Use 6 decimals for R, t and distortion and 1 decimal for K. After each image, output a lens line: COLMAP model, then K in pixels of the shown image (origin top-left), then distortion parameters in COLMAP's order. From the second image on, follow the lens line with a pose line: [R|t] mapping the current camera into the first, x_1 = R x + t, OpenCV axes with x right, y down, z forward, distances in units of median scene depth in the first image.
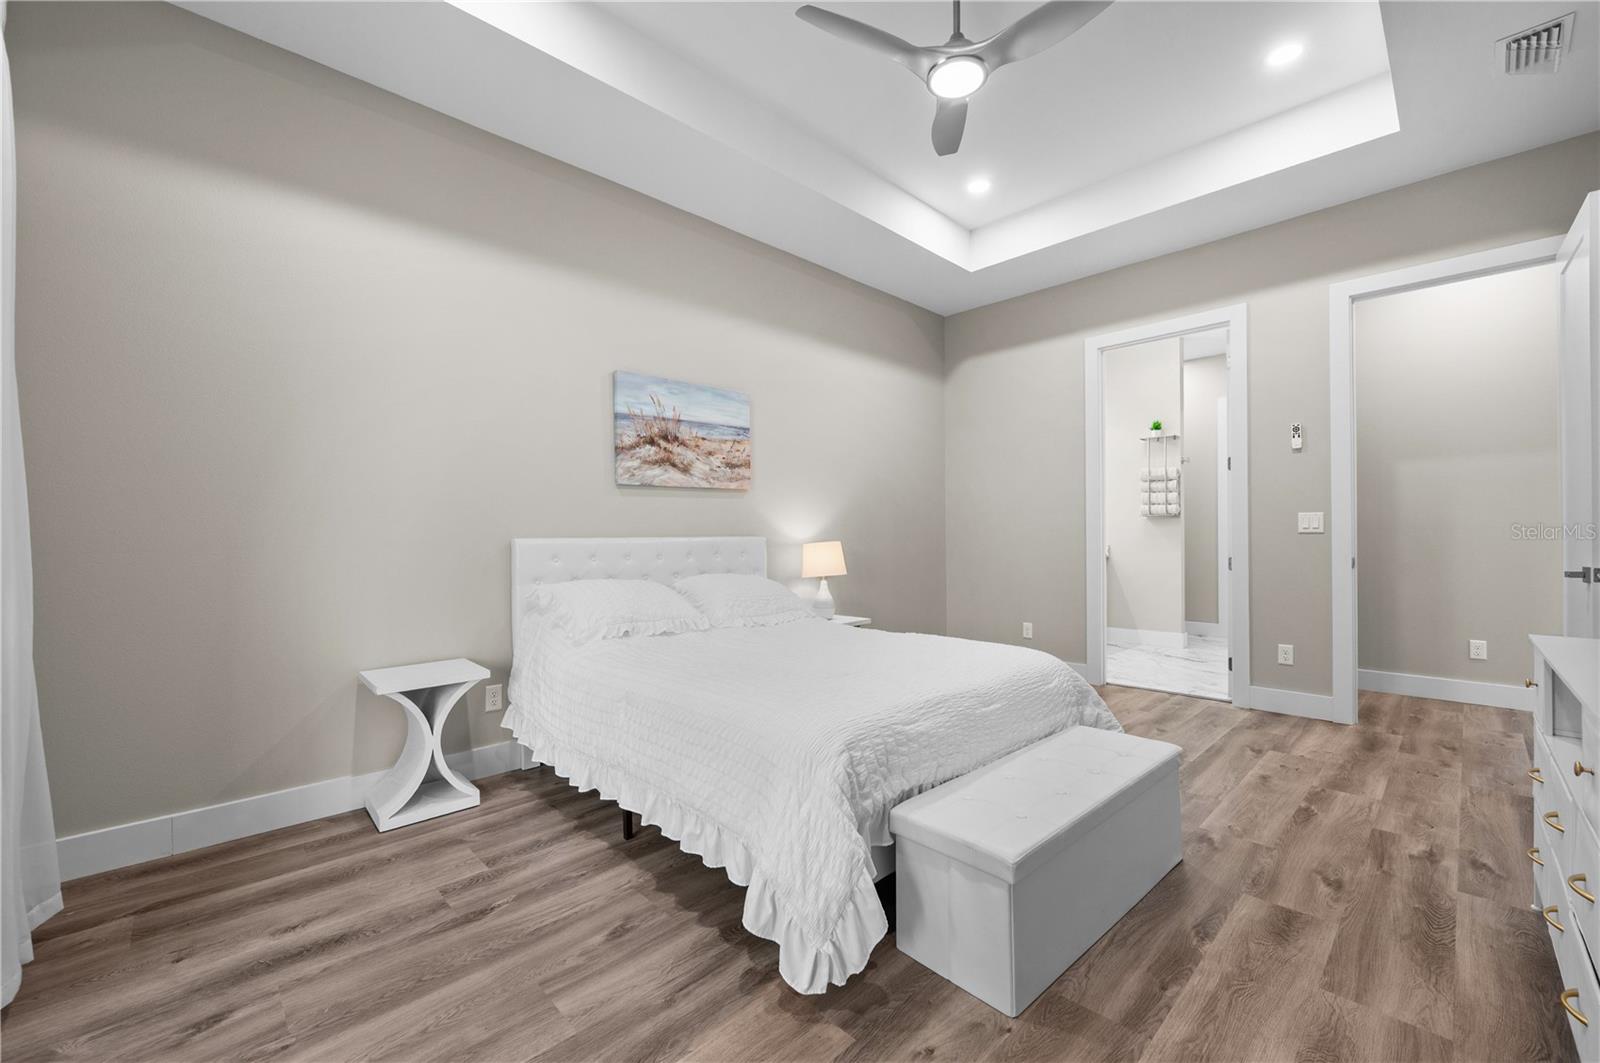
lens RADIAL K [[661.6, 0, 800.0], [0, 661.6, 531.5], [0, 0, 1]] dist [0.000619, 0.000185]
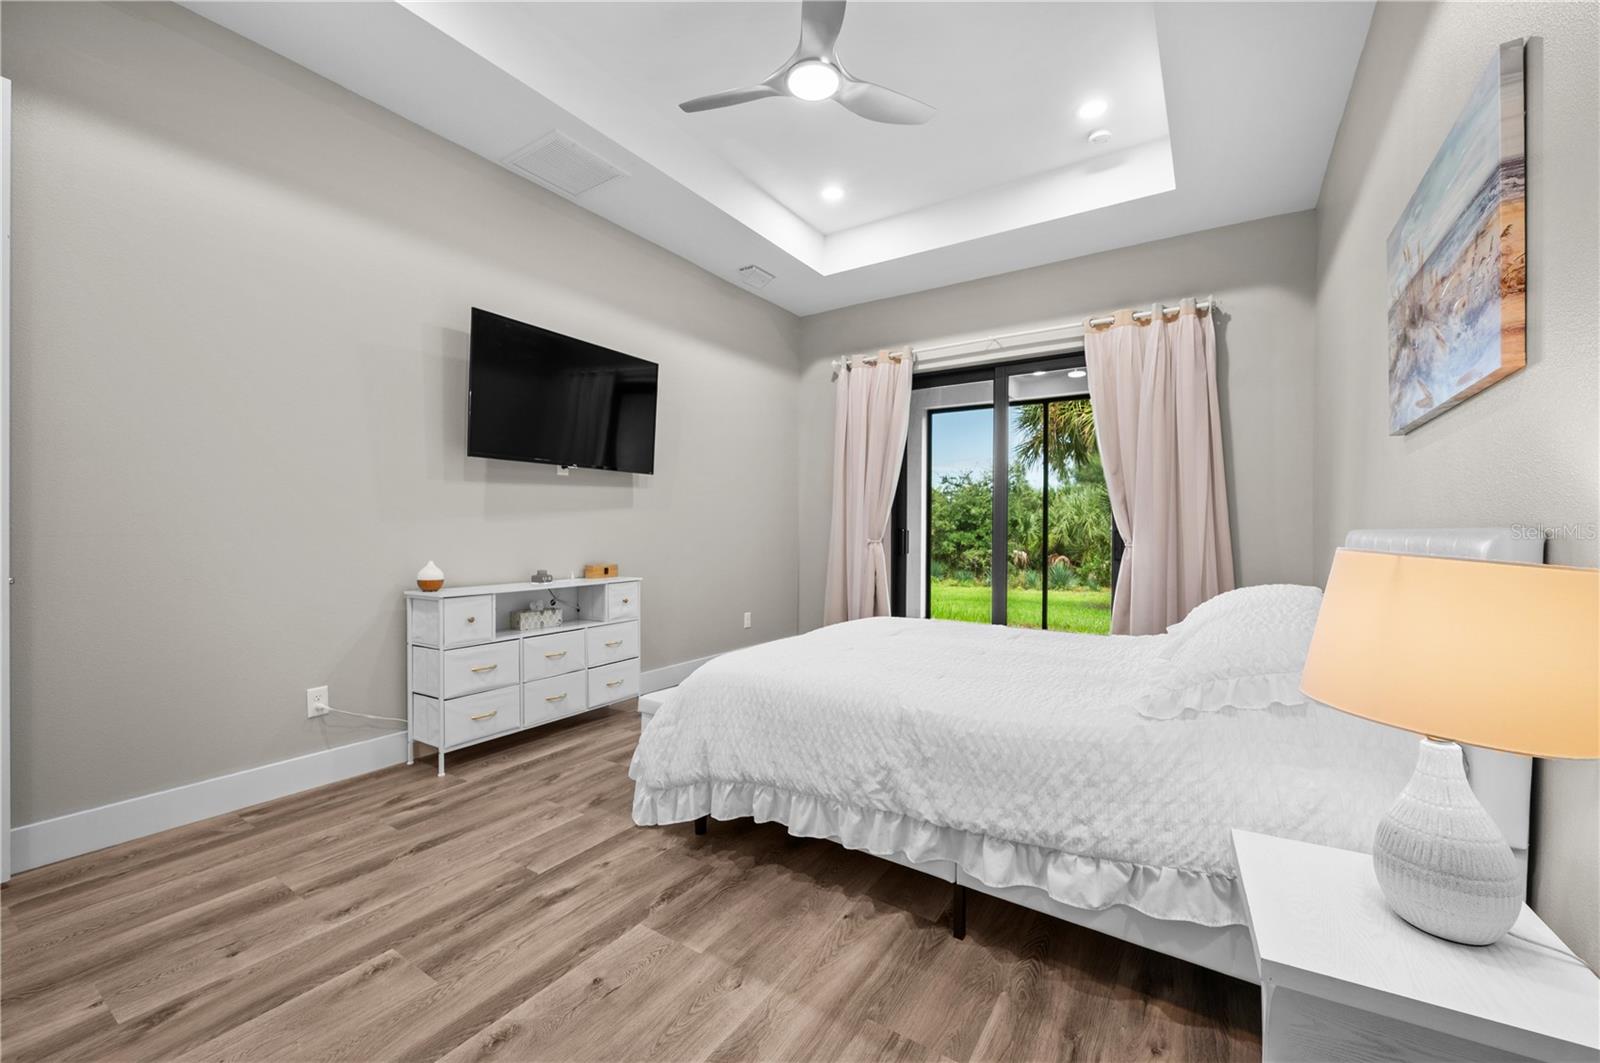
lens RADIAL K [[641.7, 0, 807.4], [0, 641.7, 510.3], [0, 0, 1]] dist [-0.000914, 0.000042]
pose [[-0.974217, -0.003811, -0.225582, 0.325195], [0.003488, 0.999483, -0.031952, 0.008100], [0.225587, -0.031915, -0.973700, 1.354836]]
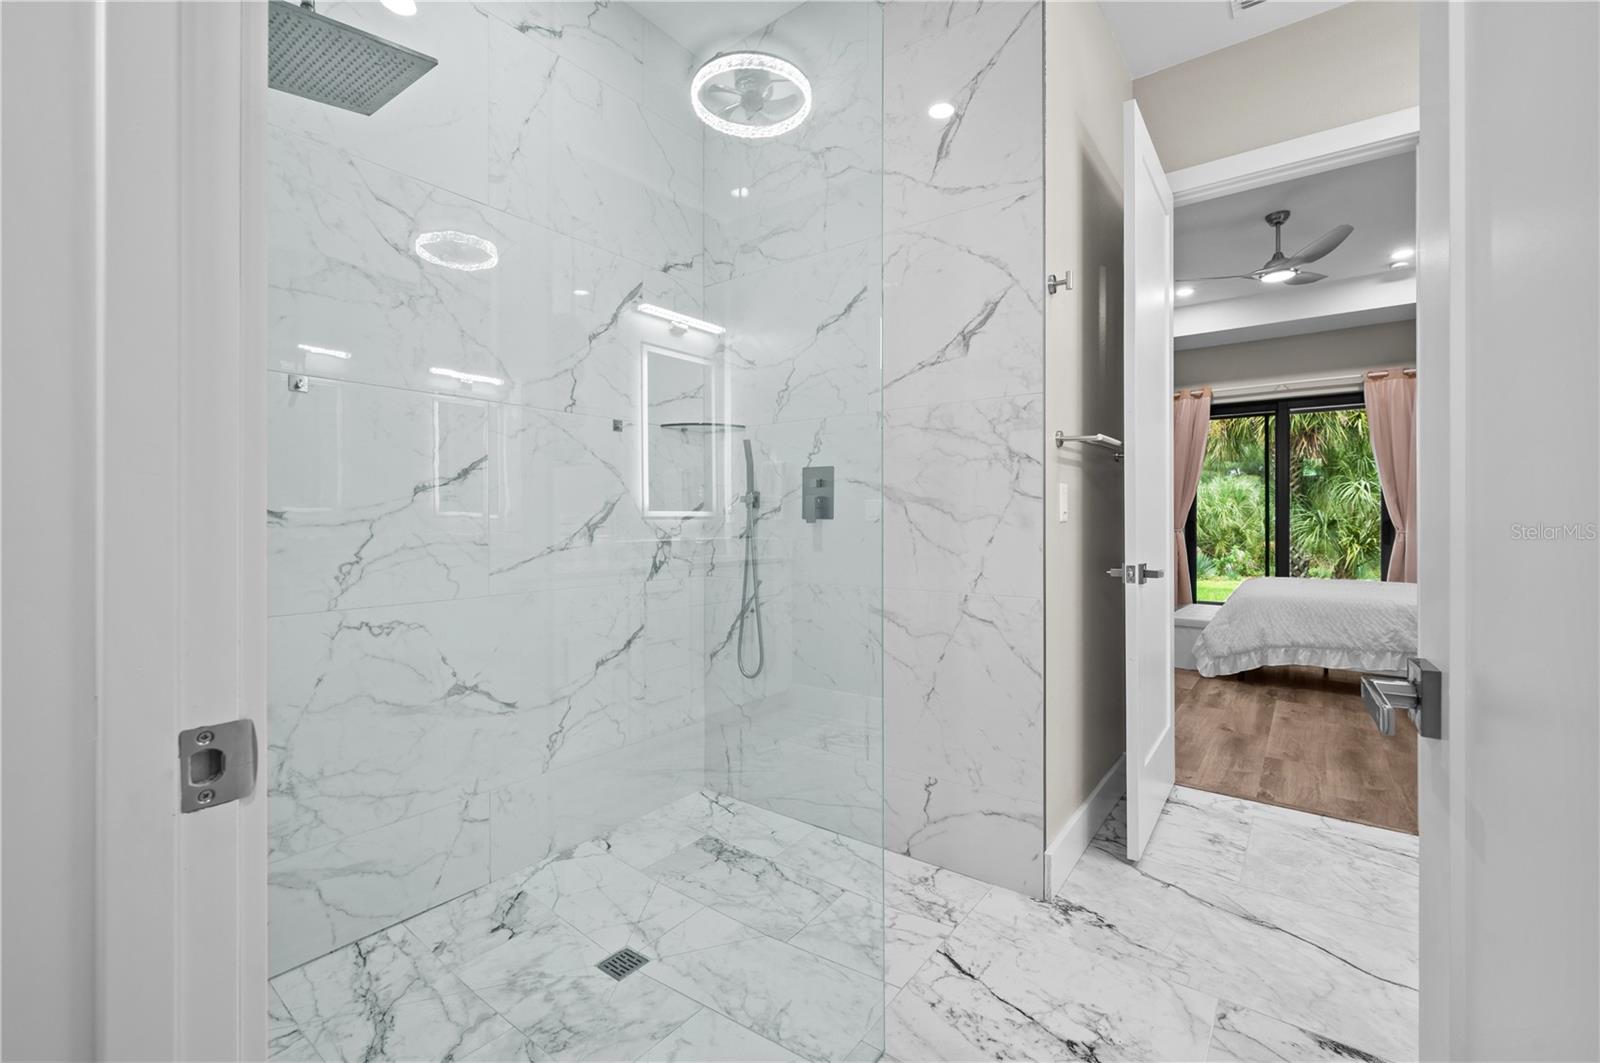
lens RADIAL K [[679.9, 0, 805.4], [0, 679.9, 524.1], [0, 0, 1]] dist [0.000117, 0.000036]
pose [[-0.988329, 0.008996, -0.152070, 1.272206], [0.008955, 0.999959, 0.000954, -0.000269], [0.152072, -0.000418, -0.988369, 1.847222]]
